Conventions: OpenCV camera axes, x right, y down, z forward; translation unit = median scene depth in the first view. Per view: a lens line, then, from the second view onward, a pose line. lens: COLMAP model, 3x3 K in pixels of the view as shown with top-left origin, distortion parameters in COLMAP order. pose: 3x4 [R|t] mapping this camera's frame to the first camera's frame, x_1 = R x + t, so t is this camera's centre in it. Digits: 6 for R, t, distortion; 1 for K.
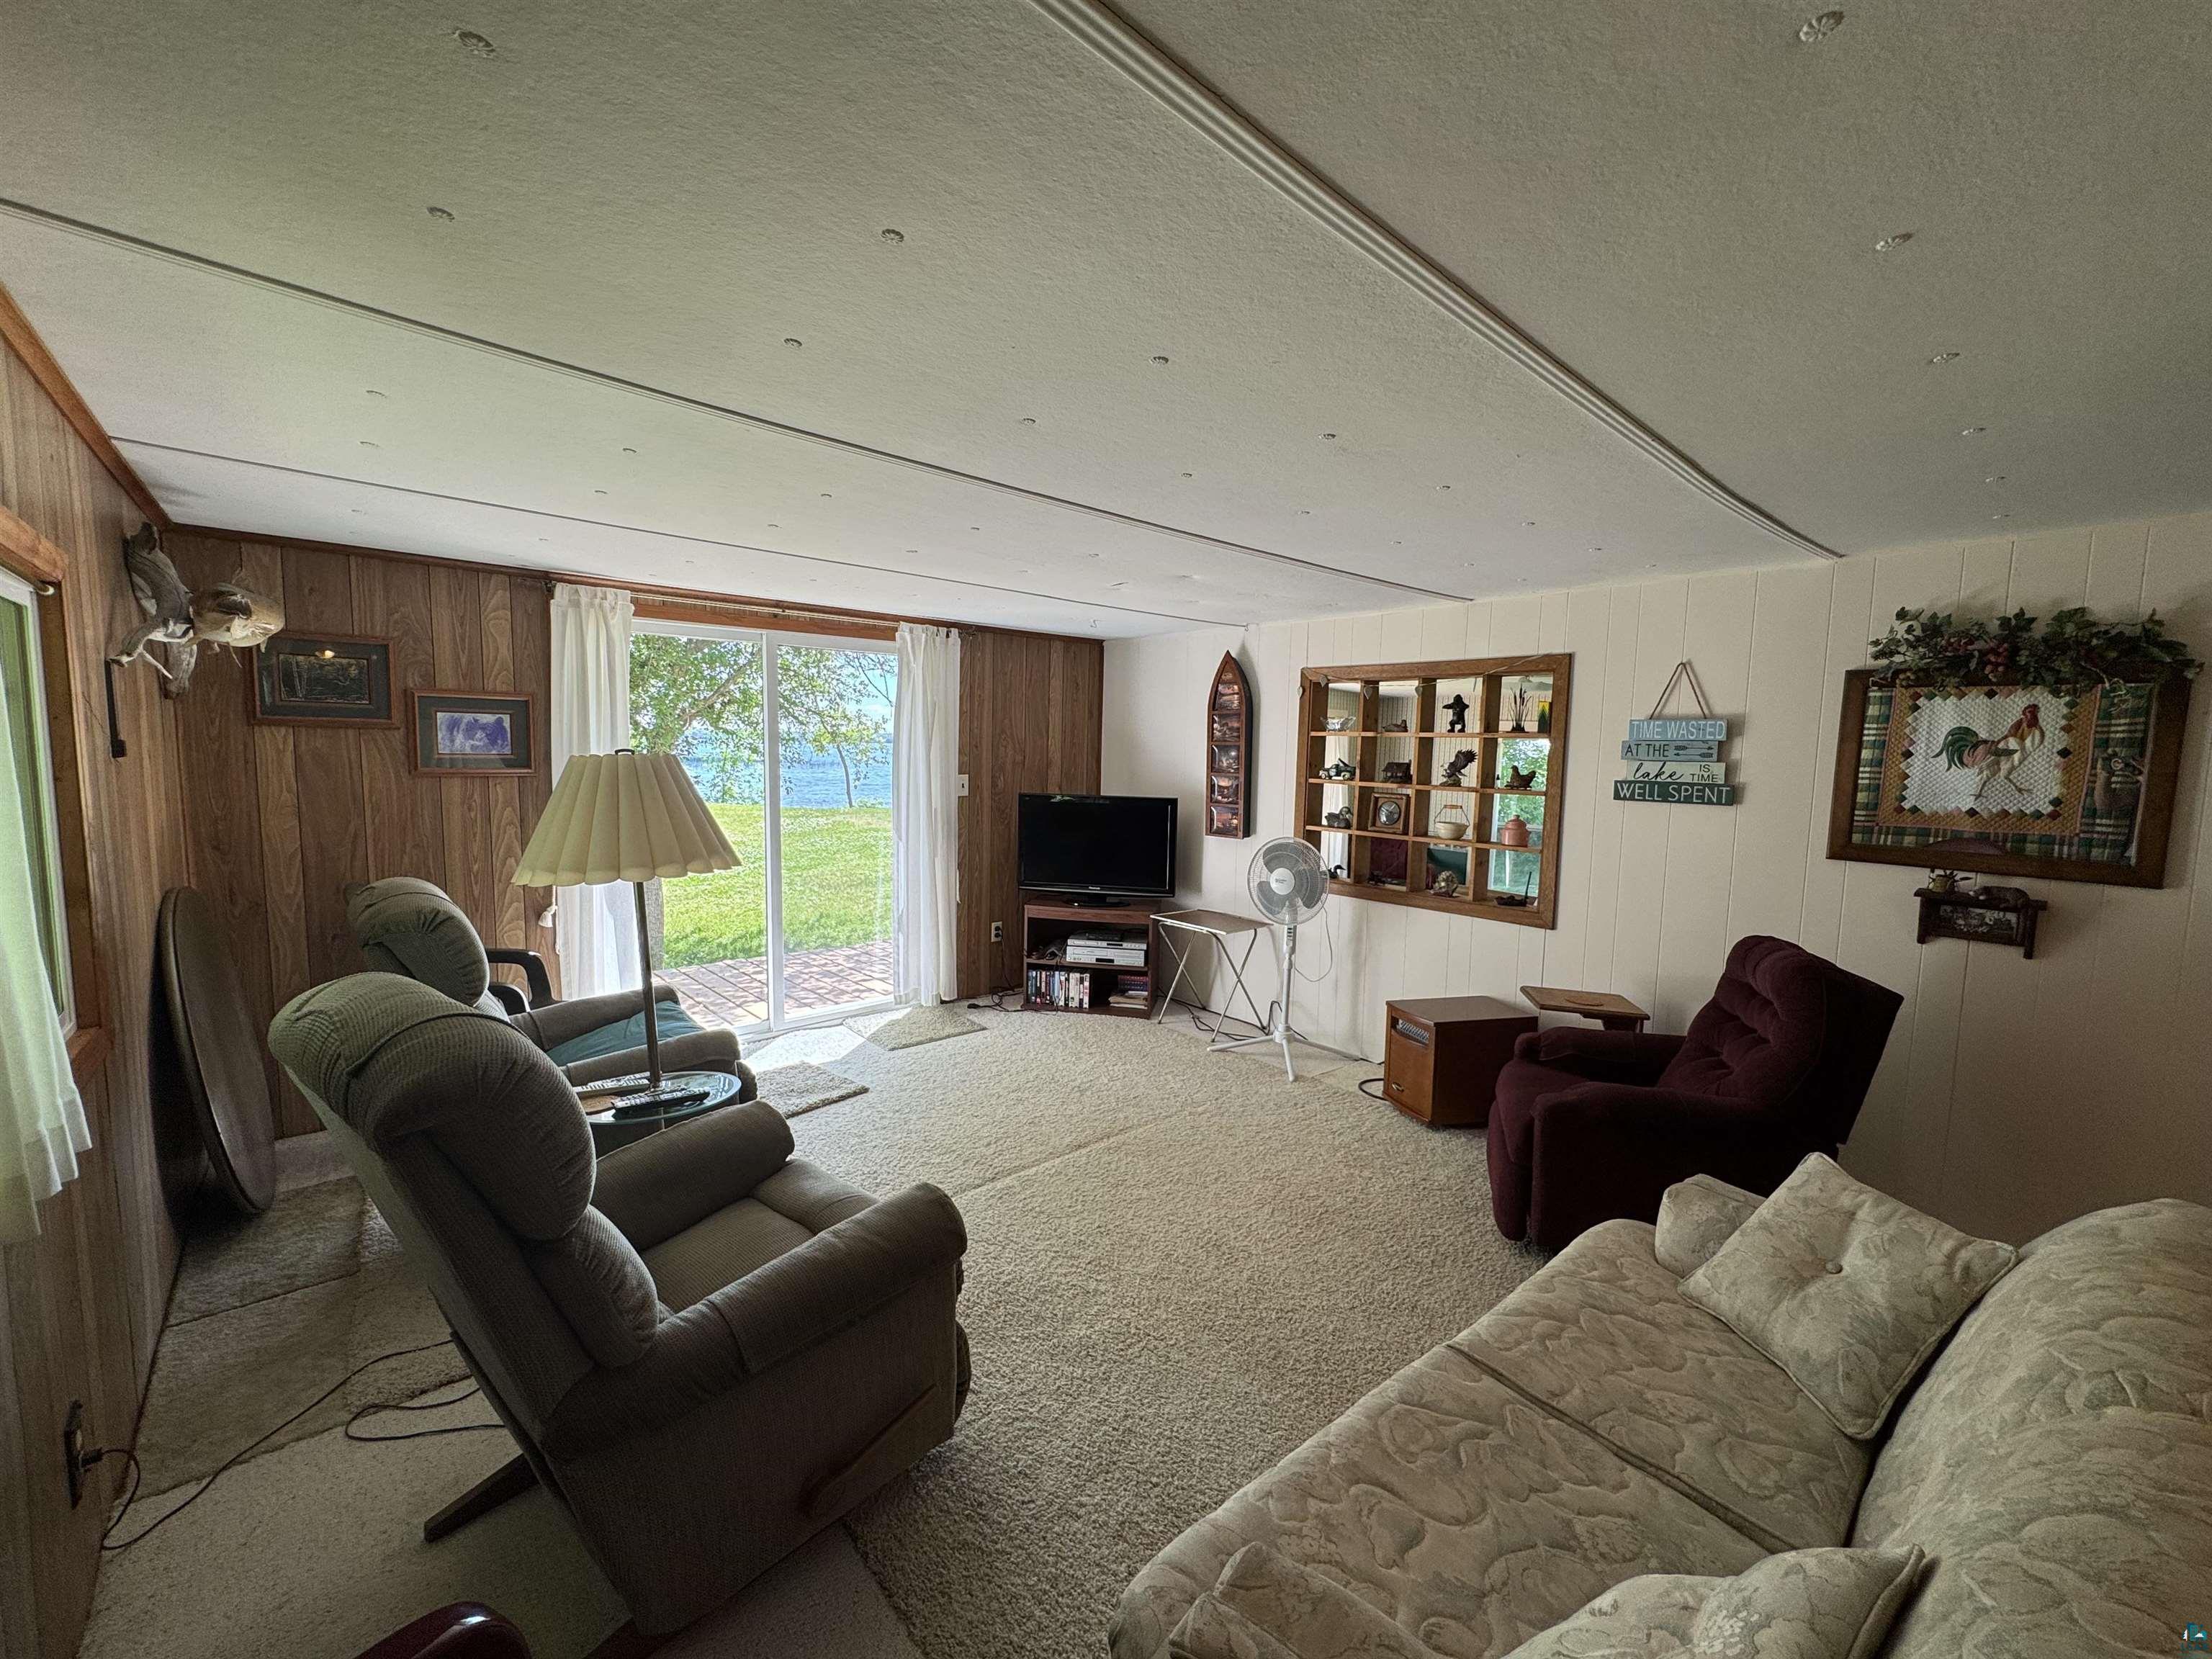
lens RADIAL K [[882.5, 0, 1101.1], [0, 882.5, 828.1], [0, 0, 1]] dist [0.000369, 0.000120]
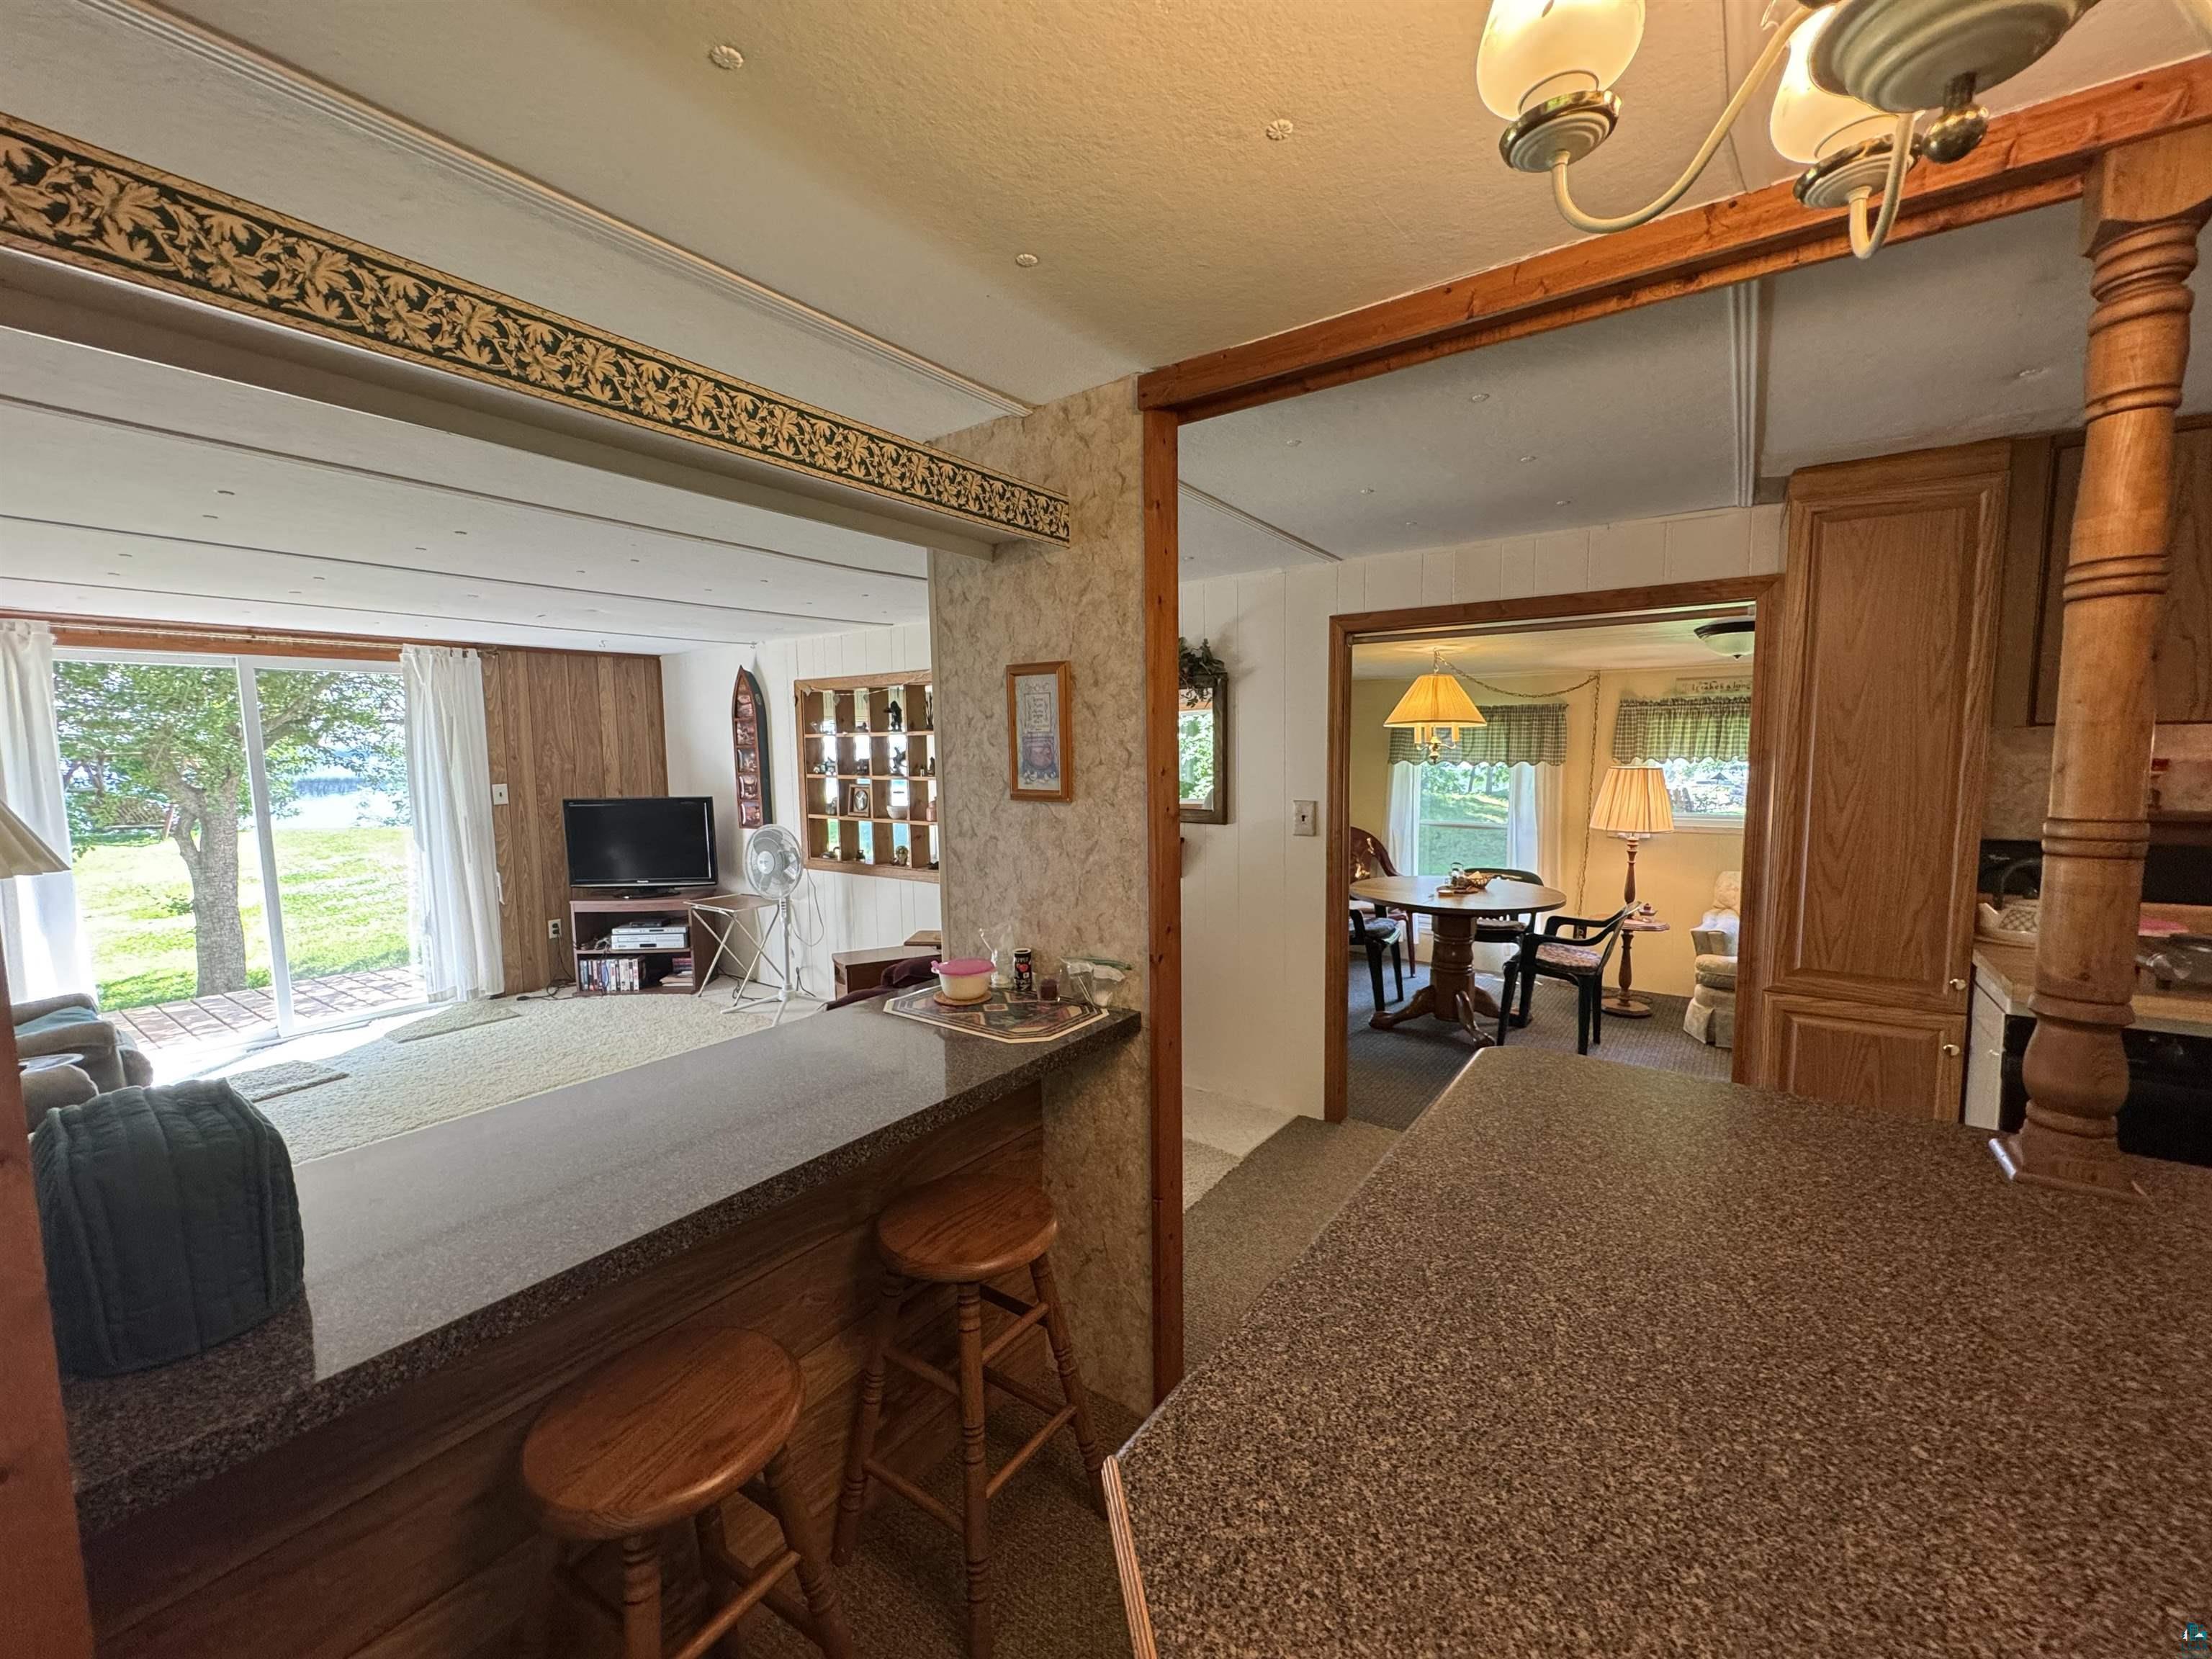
lens RADIAL K [[882.5, 0, 1107.4], [0, 882.5, 831.9], [0, 0, 1]] dist [0.000369, 0.000120]
pose [[0.974222, -0.057363, 0.218176, 0.336661], [0.055689, 0.998353, 0.013816, 0.024240], [-0.218609, -0.001310, 0.975812, -0.214854]]
